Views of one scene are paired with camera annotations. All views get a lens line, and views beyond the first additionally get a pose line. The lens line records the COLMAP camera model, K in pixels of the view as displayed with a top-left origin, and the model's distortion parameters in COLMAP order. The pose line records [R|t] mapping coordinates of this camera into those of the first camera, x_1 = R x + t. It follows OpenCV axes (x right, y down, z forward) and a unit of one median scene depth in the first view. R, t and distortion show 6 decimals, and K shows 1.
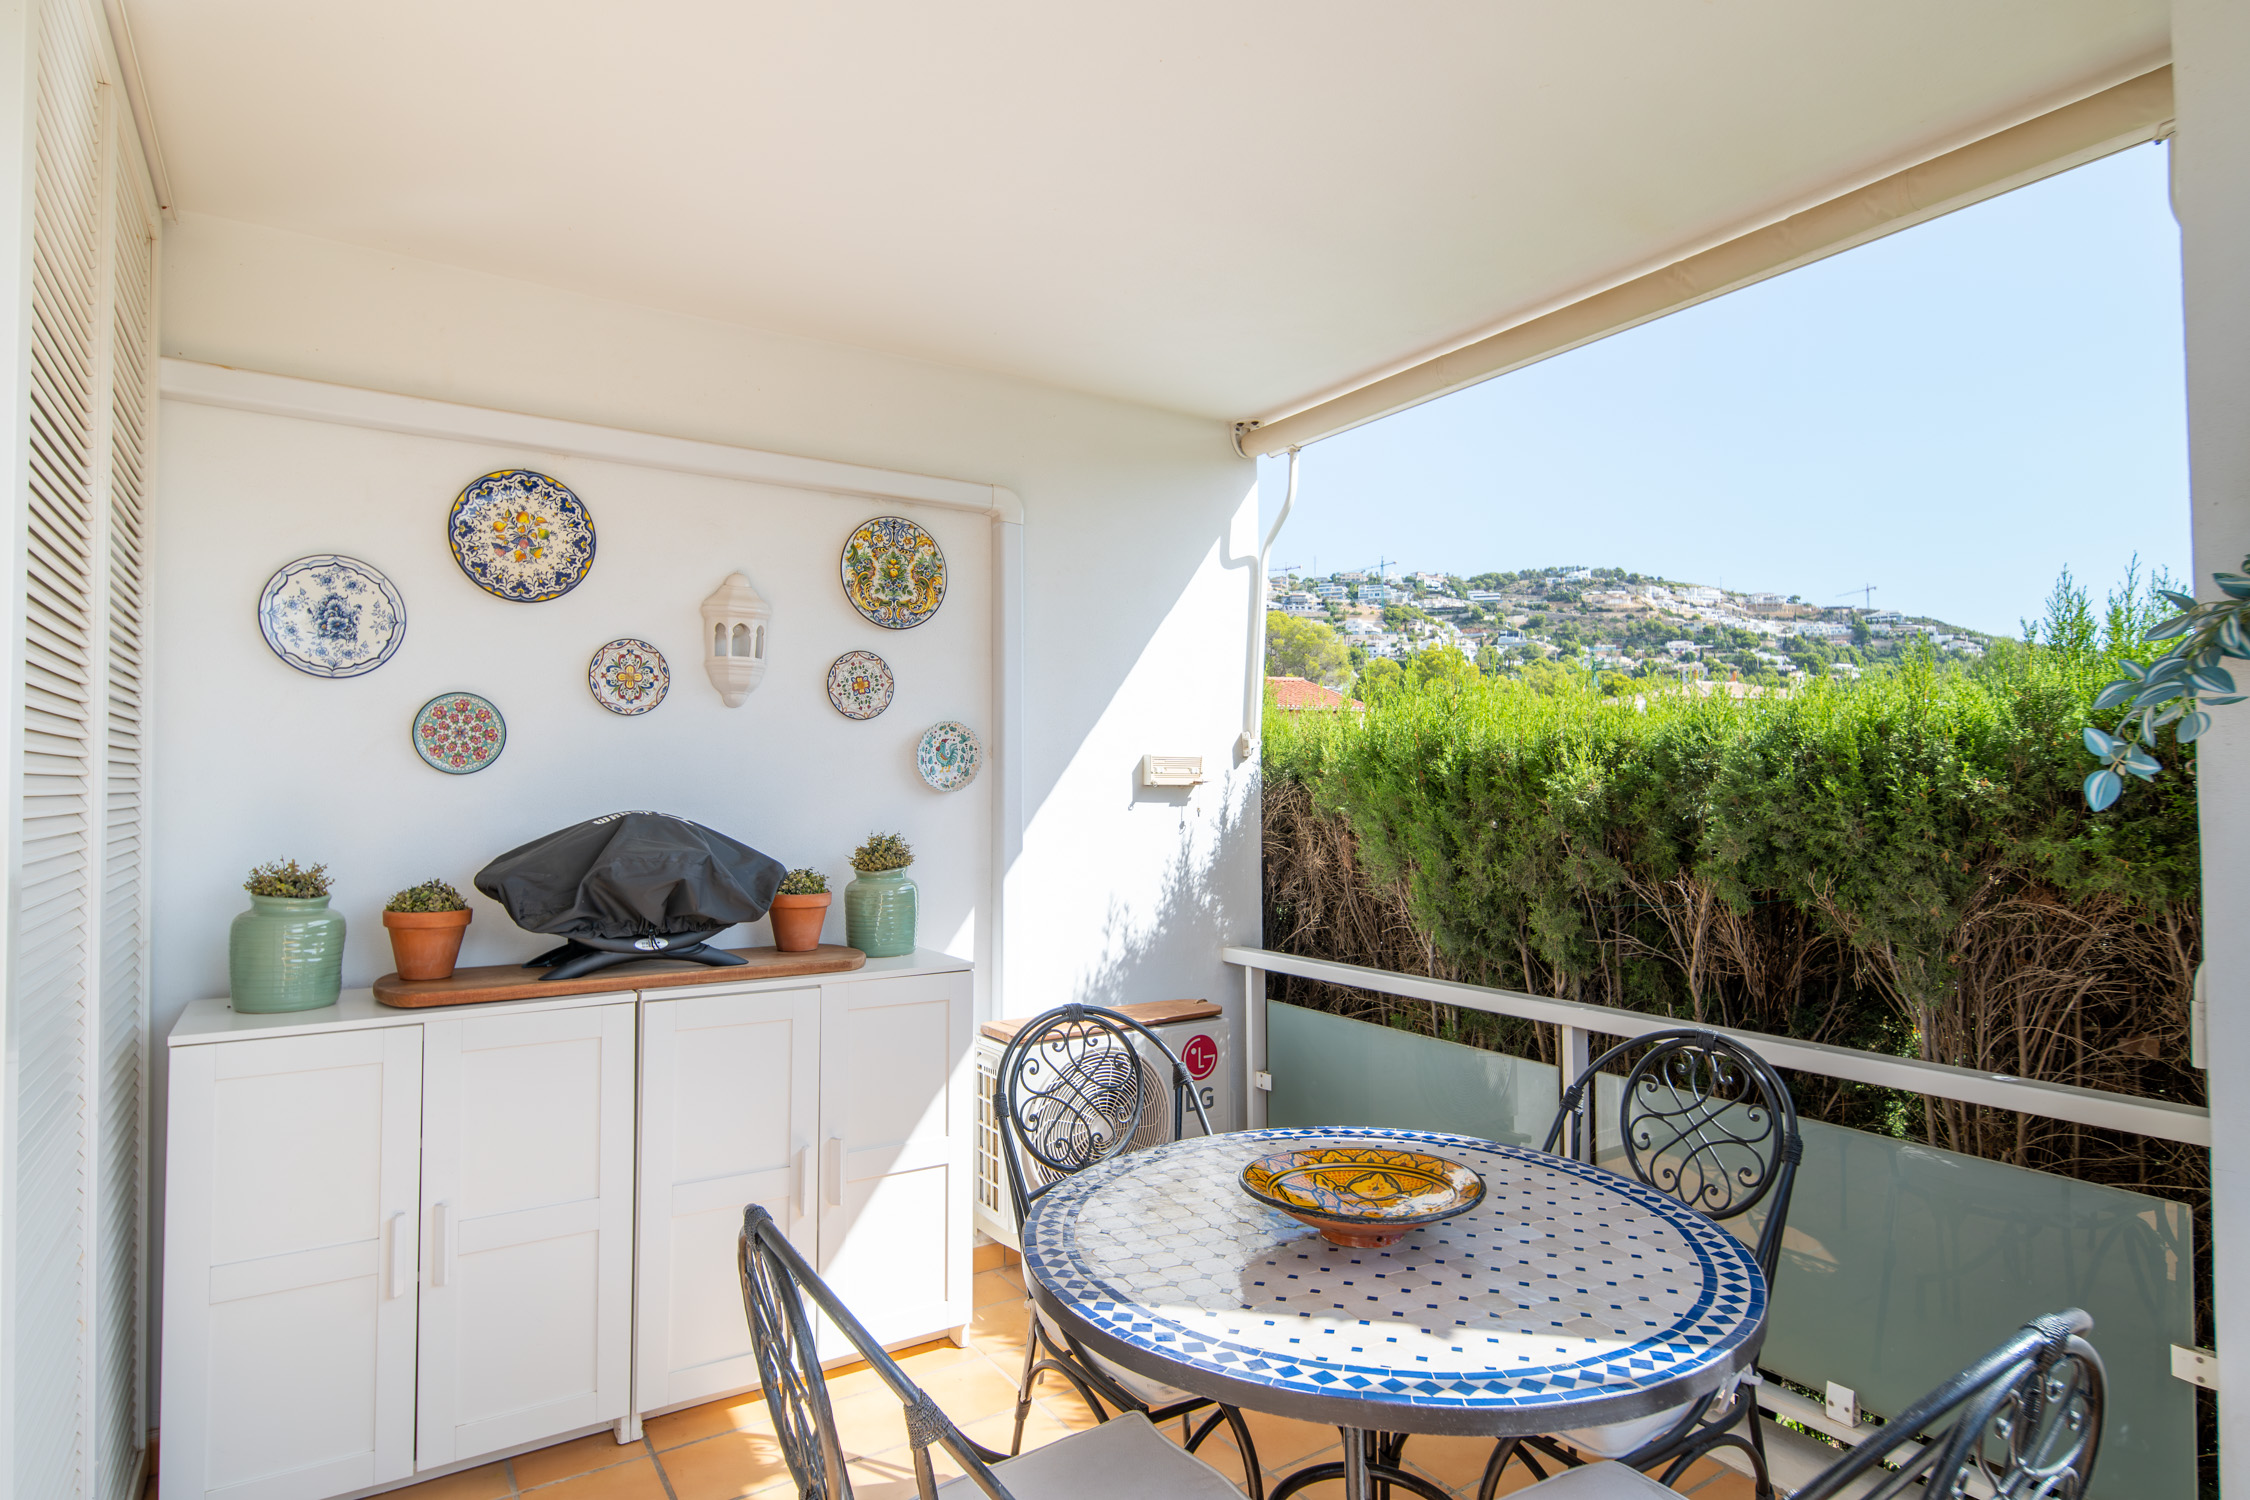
lens RADIAL K [[1236.0, 0, 1122.1], [0, 1236.0, 751.8], [0, 0, 1]] dist [0.000288, 0.001207]
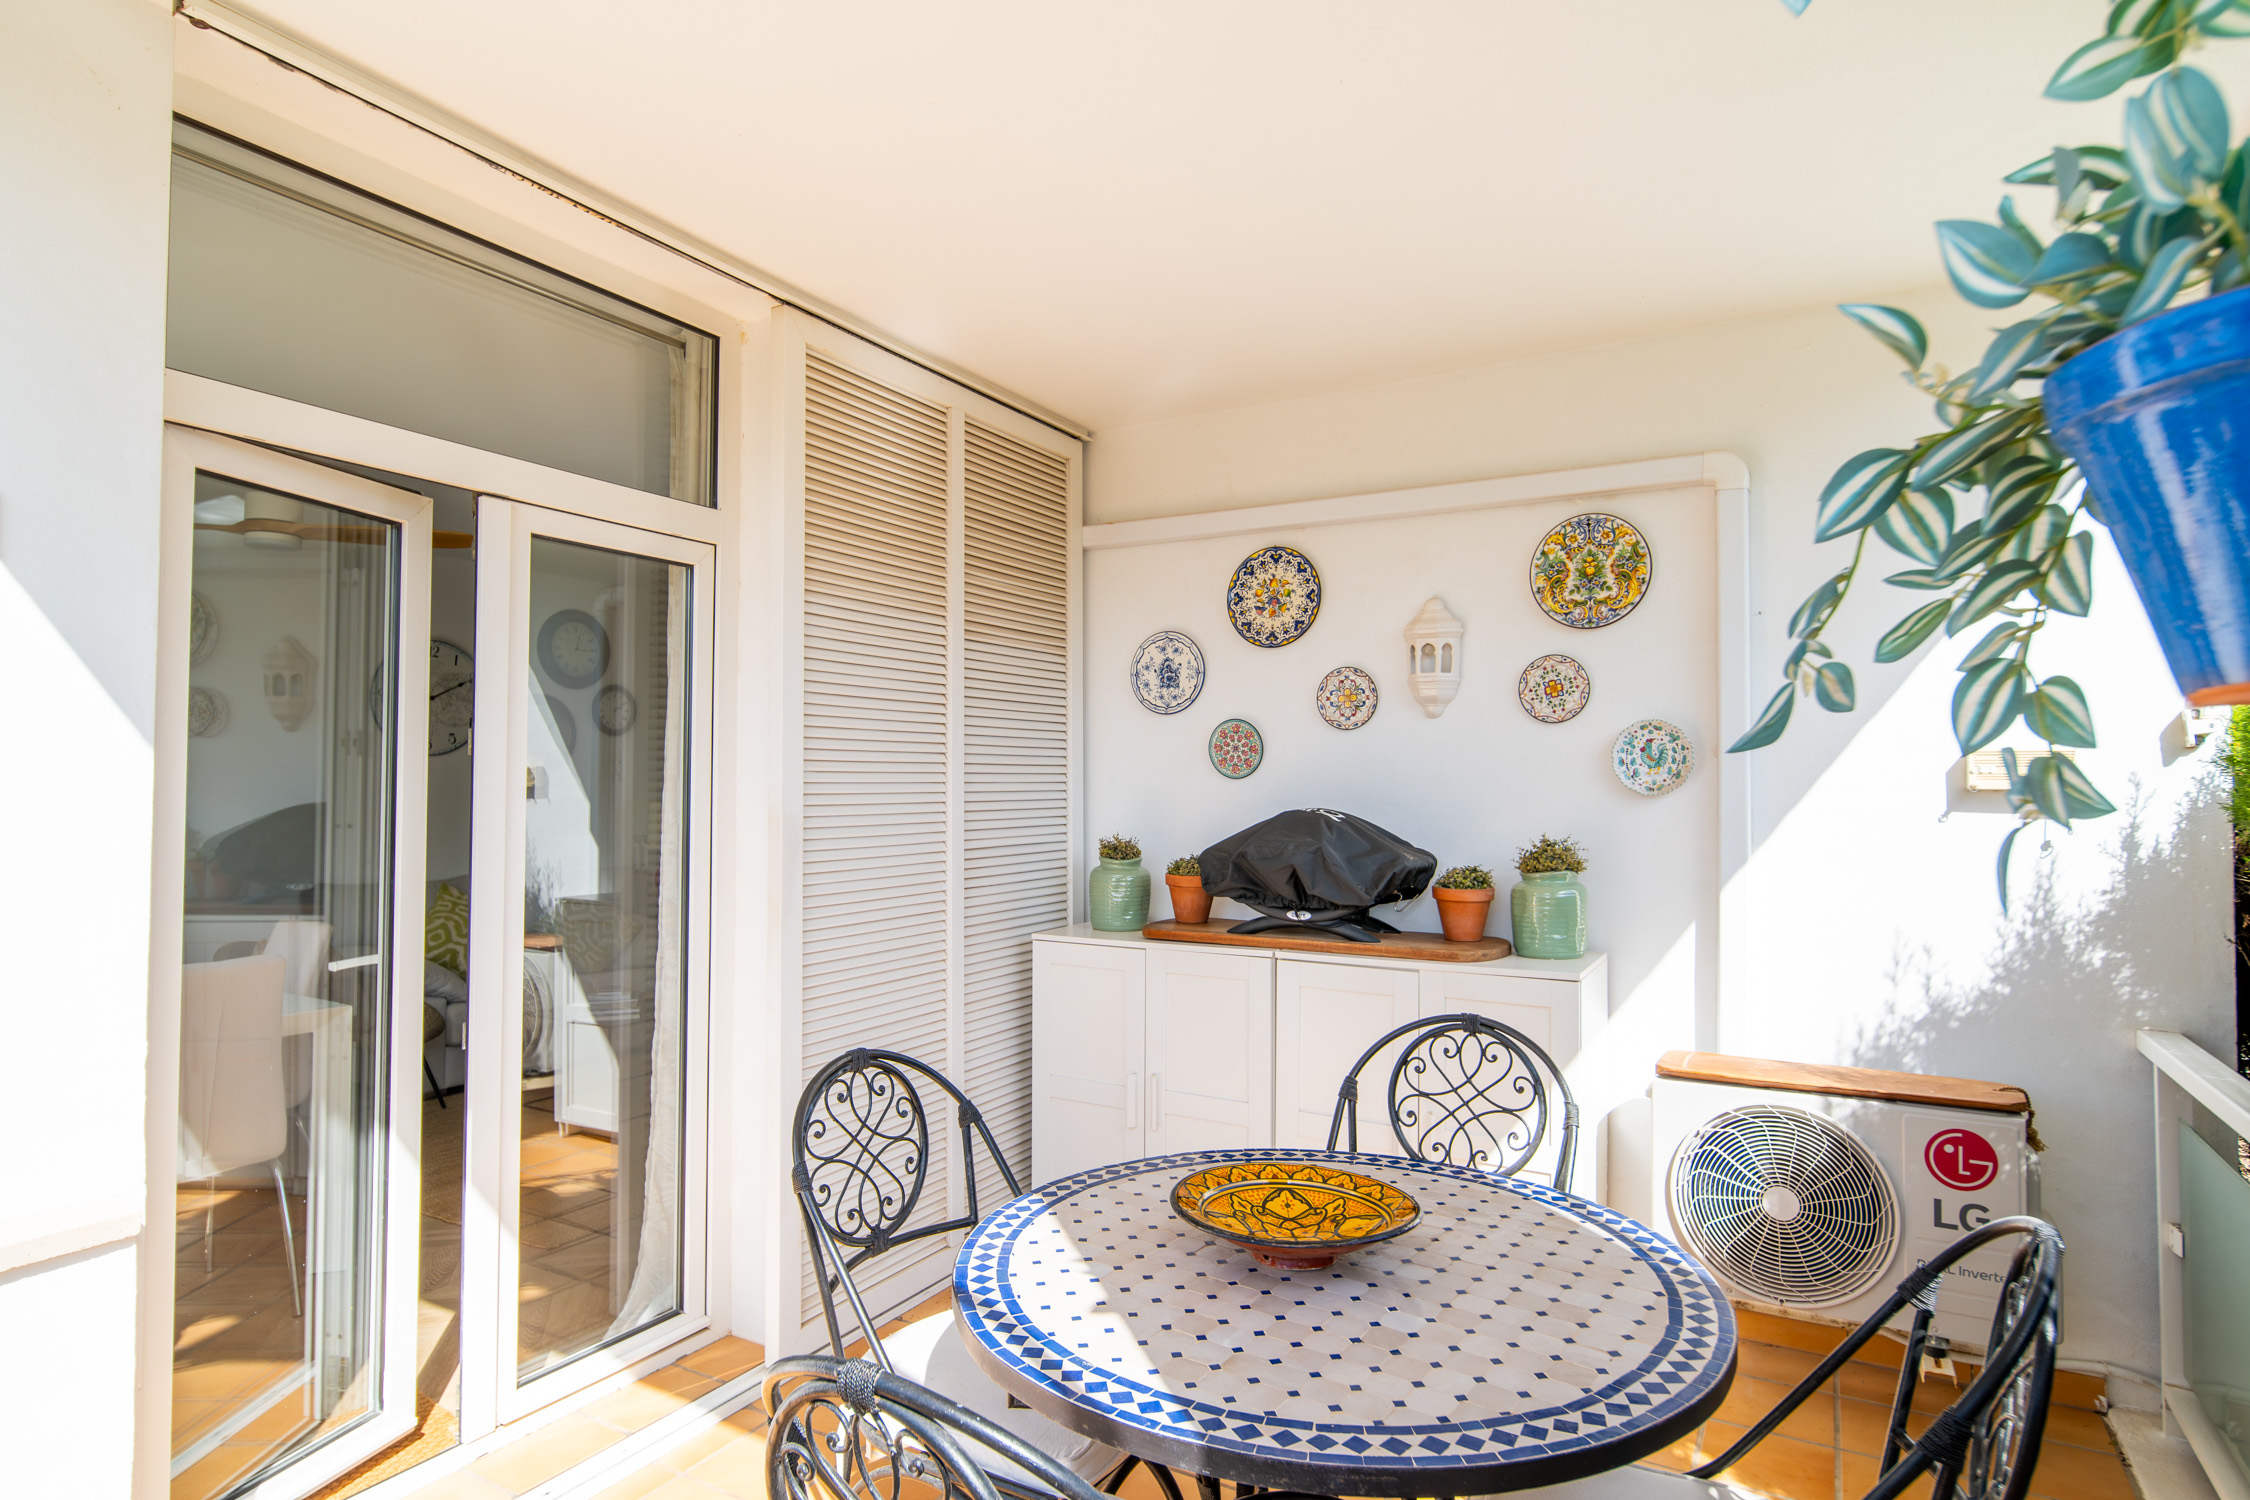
lens RADIAL K [[1236.0, 0, 1120.4], [0, 1236.0, 757.6], [0, 0, 1]] dist [0.000288, 0.001207]
pose [[0.429736, -0.015295, -0.902825, 0.634134], [0.022134, 0.999735, -0.006401, 0.000635], [0.902683, -0.017232, 0.429961, 0.288926]]
